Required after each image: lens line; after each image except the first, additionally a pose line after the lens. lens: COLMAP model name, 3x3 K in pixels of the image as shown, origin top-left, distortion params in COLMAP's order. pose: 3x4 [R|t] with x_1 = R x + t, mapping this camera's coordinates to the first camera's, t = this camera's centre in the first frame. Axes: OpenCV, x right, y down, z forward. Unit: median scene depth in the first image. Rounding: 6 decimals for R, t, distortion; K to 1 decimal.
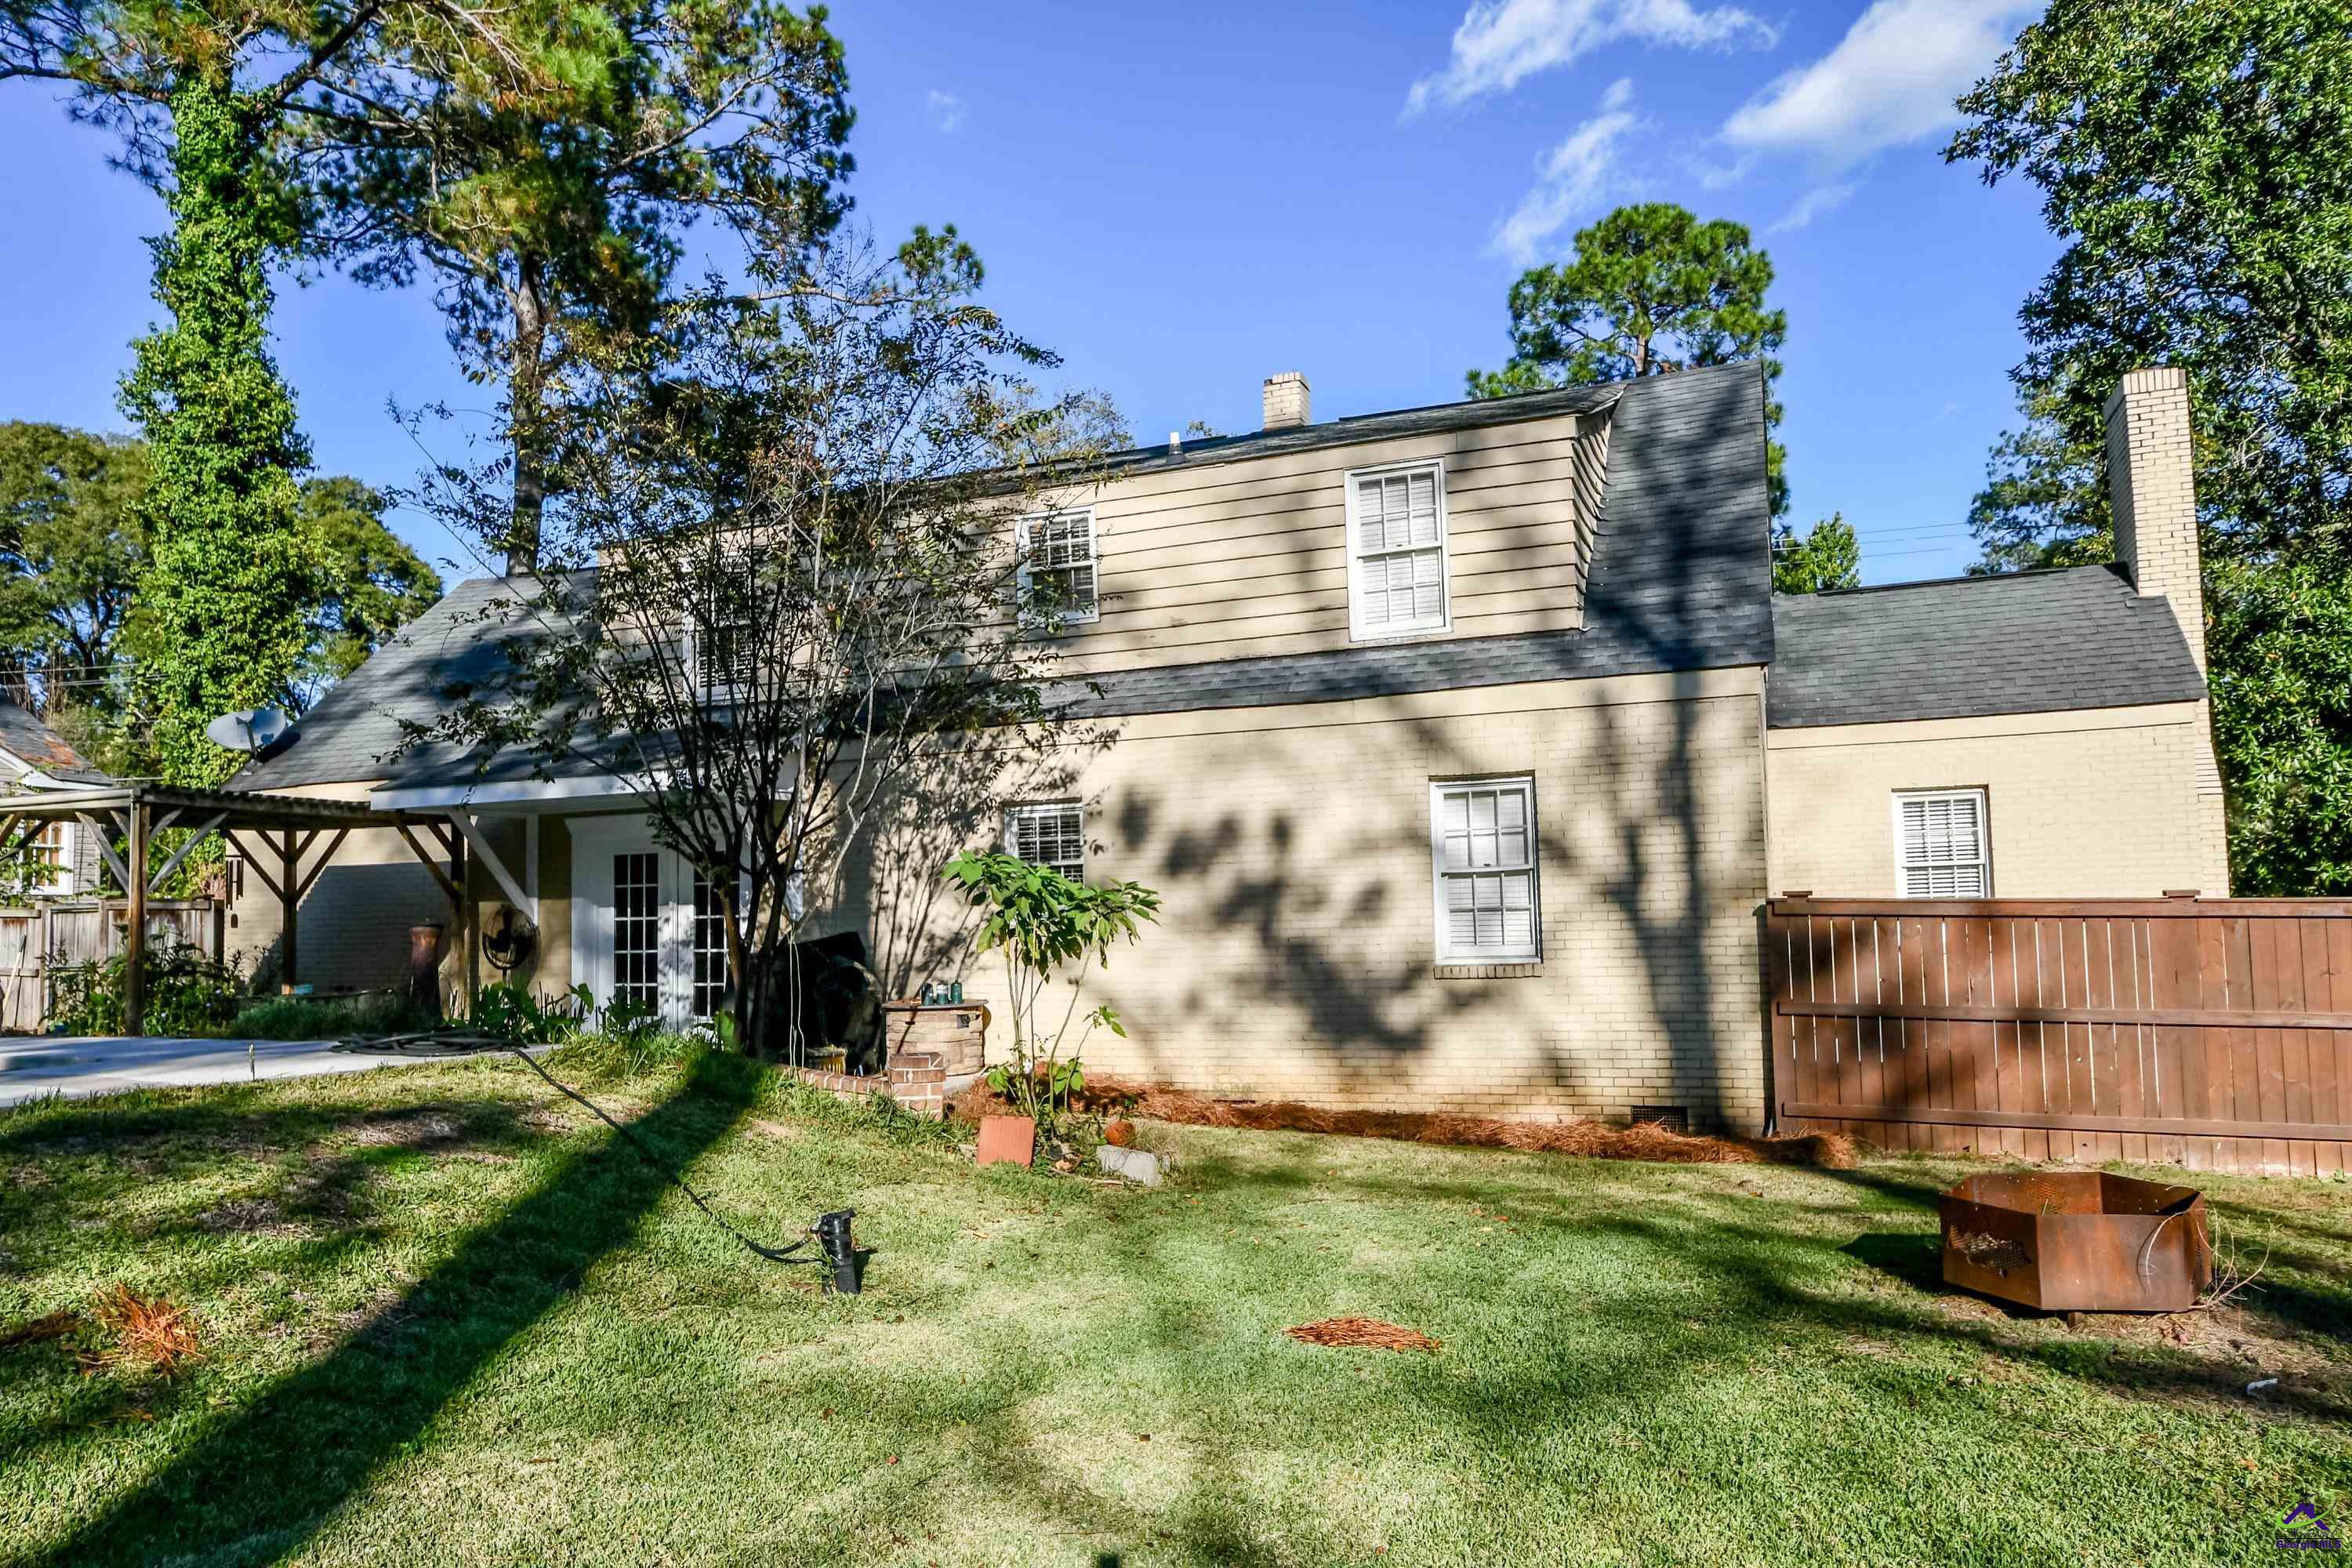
lens RADIAL K [[1601.6, 0, 1171.3], [0, 1601.6, 810.9], [0, 0, 1]] dist [-0.002080, -0.021902]
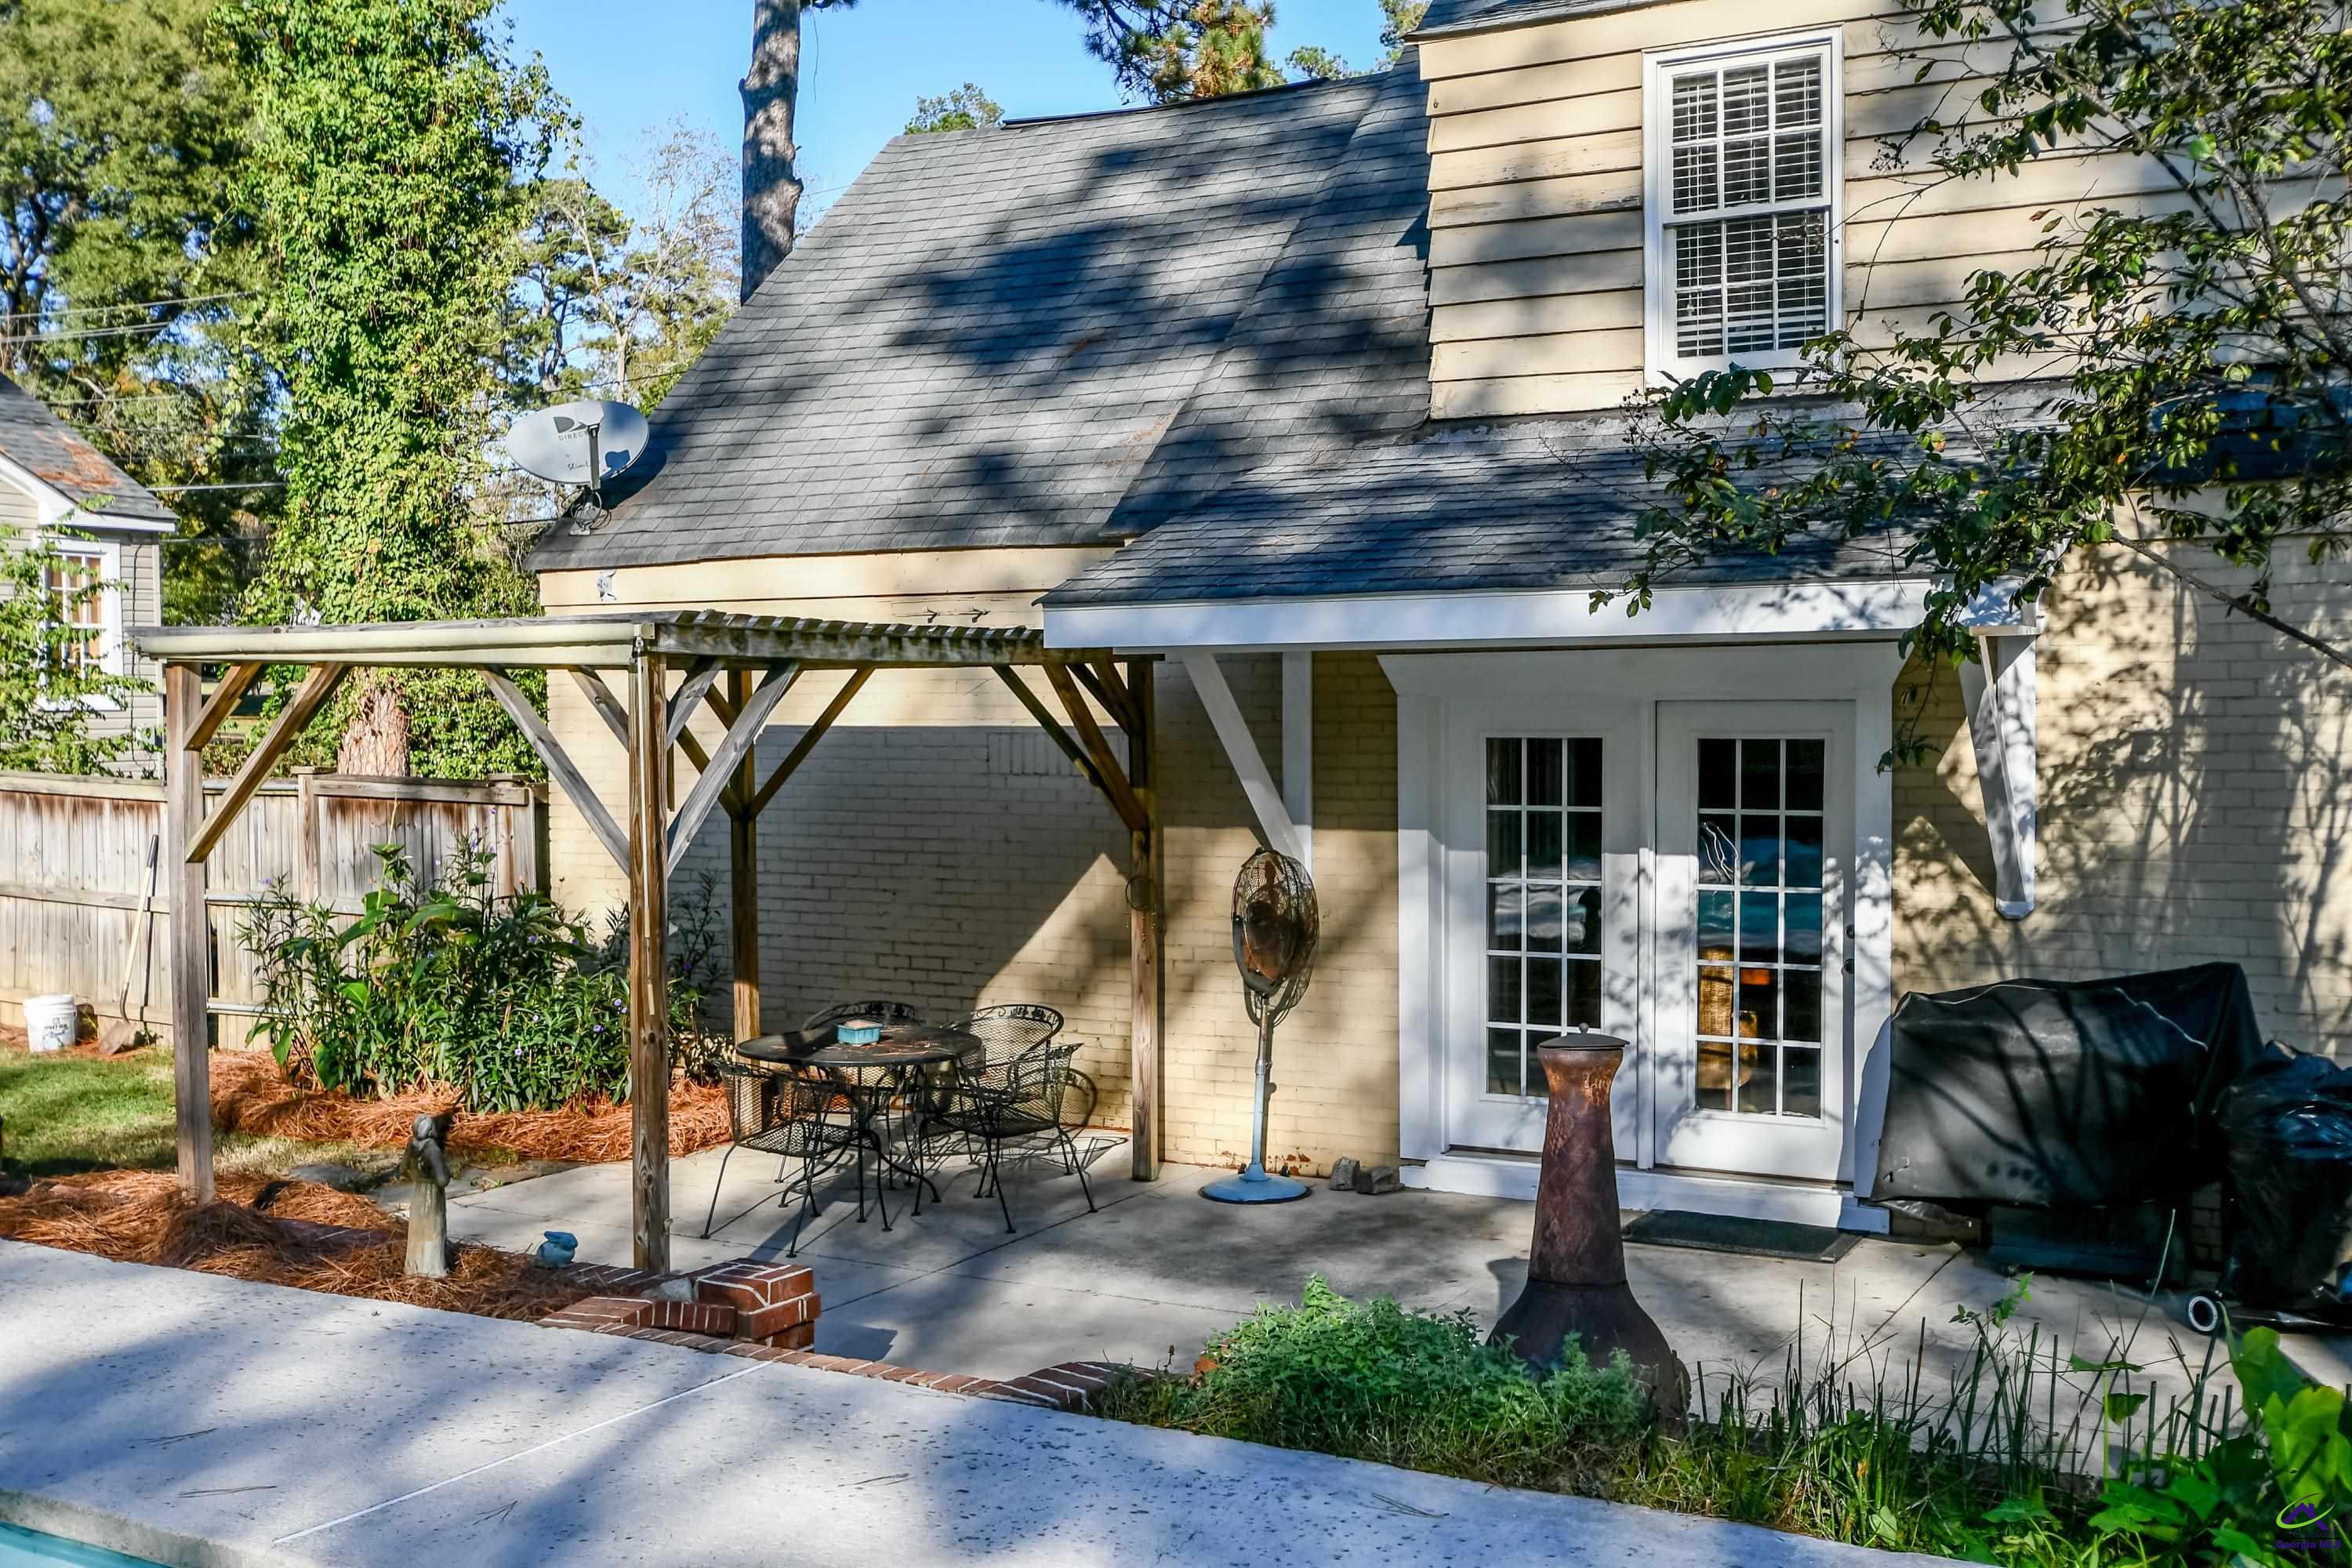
lens RADIAL K [[2408.8, 0, 1146.6], [0, 2408.8, 807.1], [0, 0, 1]] dist [-0.013014, -0.008536]
pose [[0.989869, 0.021700, -0.140313, -0.213535], [-0.005143, 0.993083, 0.117303, -0.019349], [0.141888, -0.115393, 0.983134, 0.199586]]
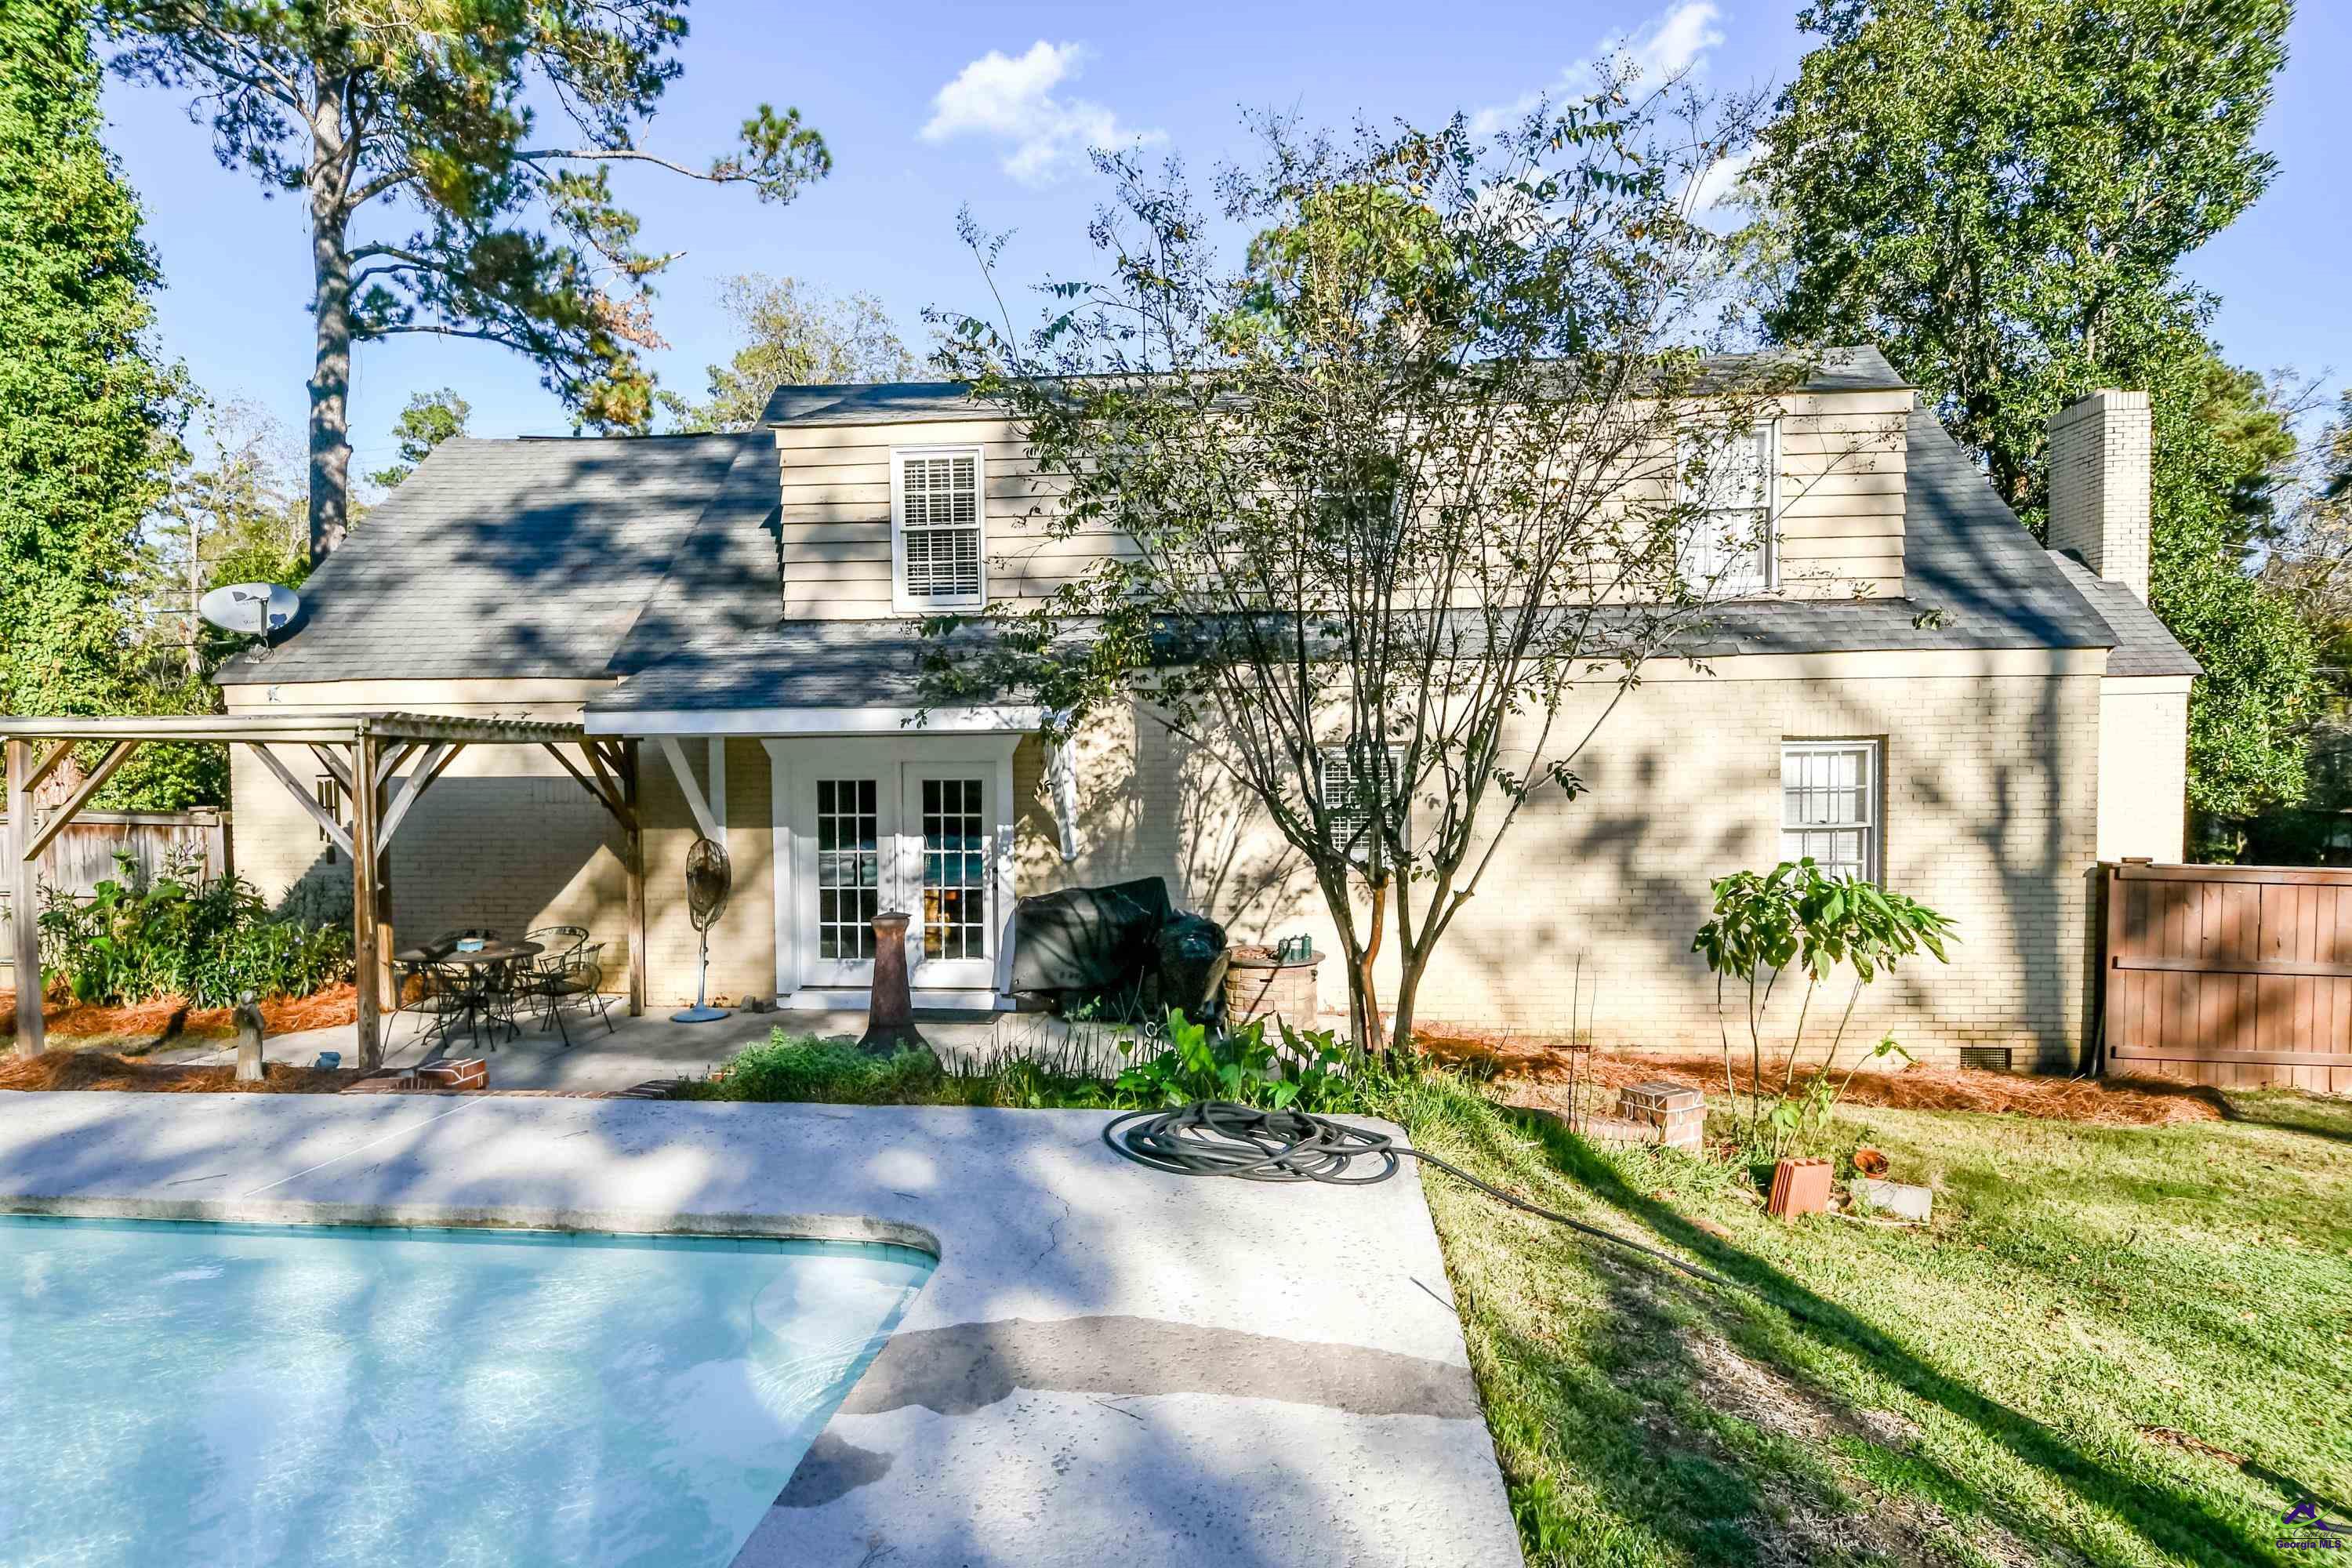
lens RADIAL K [[1303.2, 0, 1164.1], [0, 1303.2, 812.7], [0, 0, 1]] dist [-0.000431, -0.010434]
pose [[0.958348, 0.004496, 0.285566, -0.227691], [-0.034917, 0.994220, 0.101528, -0.021747], [-0.283459, -0.107270, 0.952966, 0.153481]]
